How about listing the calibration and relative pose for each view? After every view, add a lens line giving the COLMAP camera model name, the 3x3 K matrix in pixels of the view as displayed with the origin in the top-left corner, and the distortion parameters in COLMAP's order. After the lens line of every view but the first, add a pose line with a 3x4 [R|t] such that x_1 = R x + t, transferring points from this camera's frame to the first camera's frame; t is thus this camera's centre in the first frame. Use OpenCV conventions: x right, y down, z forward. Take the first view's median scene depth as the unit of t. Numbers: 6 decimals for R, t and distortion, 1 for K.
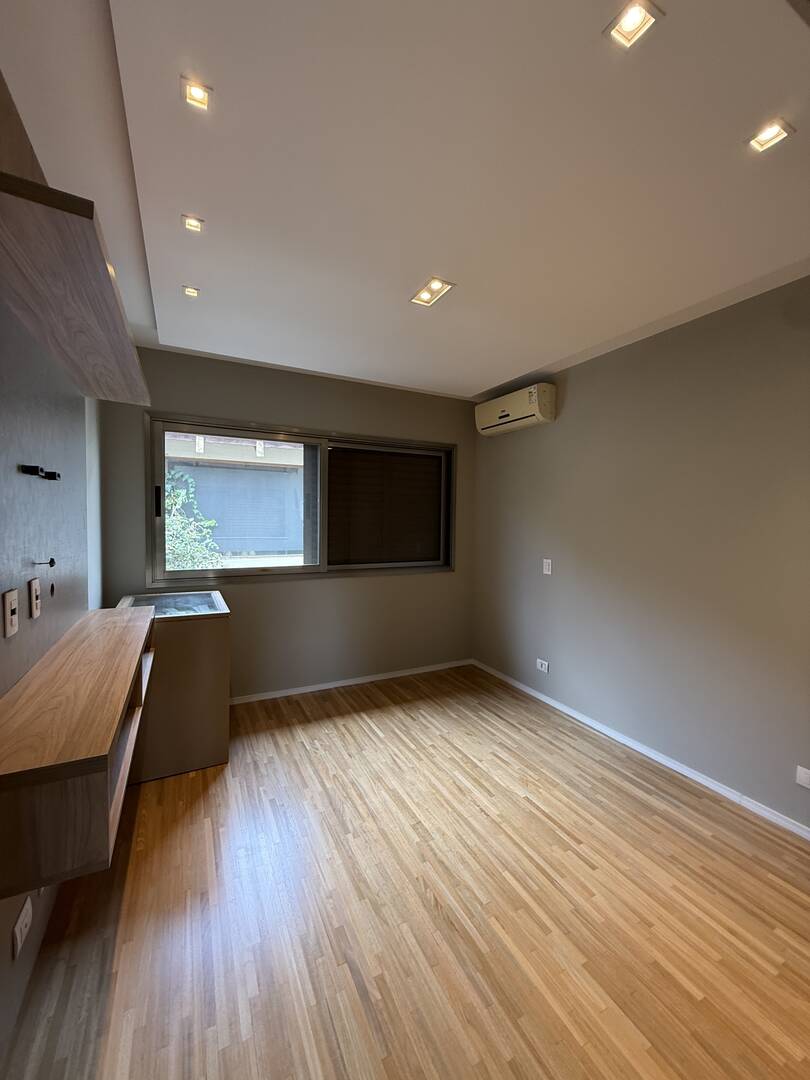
lens RADIAL K [[429.7, 0, 405.5], [0, 429.7, 536.7], [0, 0, 1]] dist [-0.001538, 0.000688]
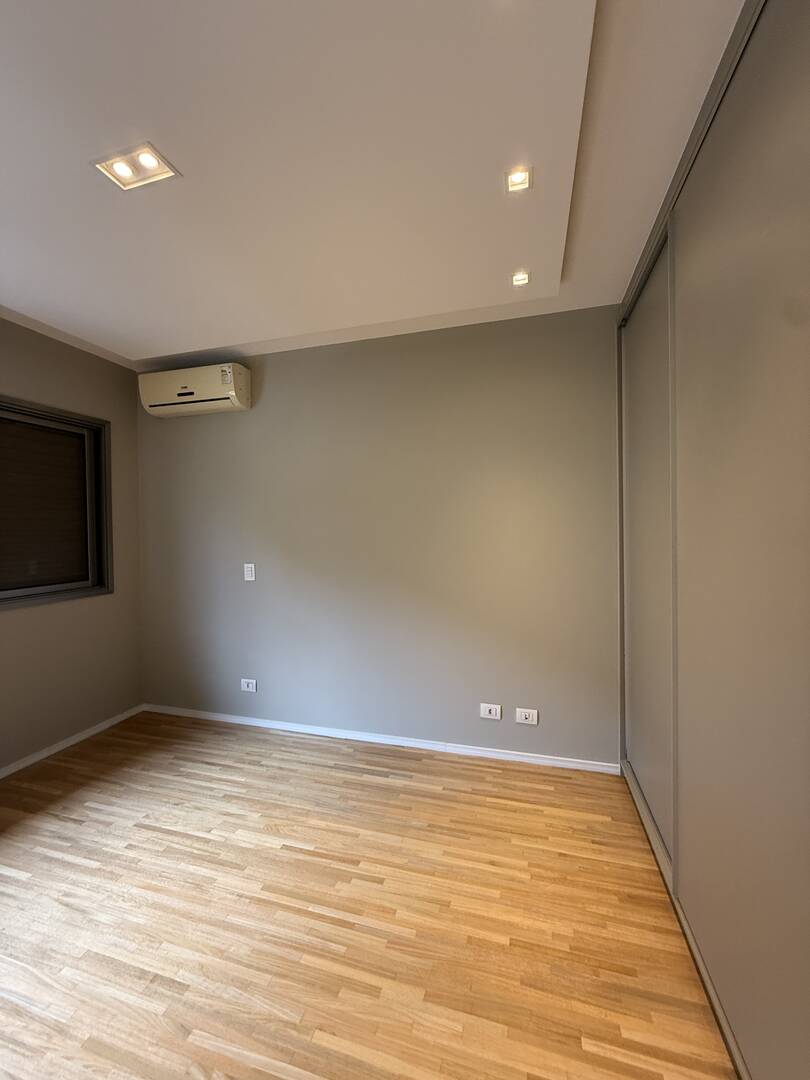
lens RADIAL K [[429.7, 0, 405.1], [0, 429.7, 538.0], [0, 0, 1]] dist [-0.001538, 0.000688]
pose [[0.684823, -0.038612, 0.727686, -0.120593], [0.053012, 0.998589, 0.003097, 0.016592], [-0.726779, 0.036455, 0.685903, 0.199869]]
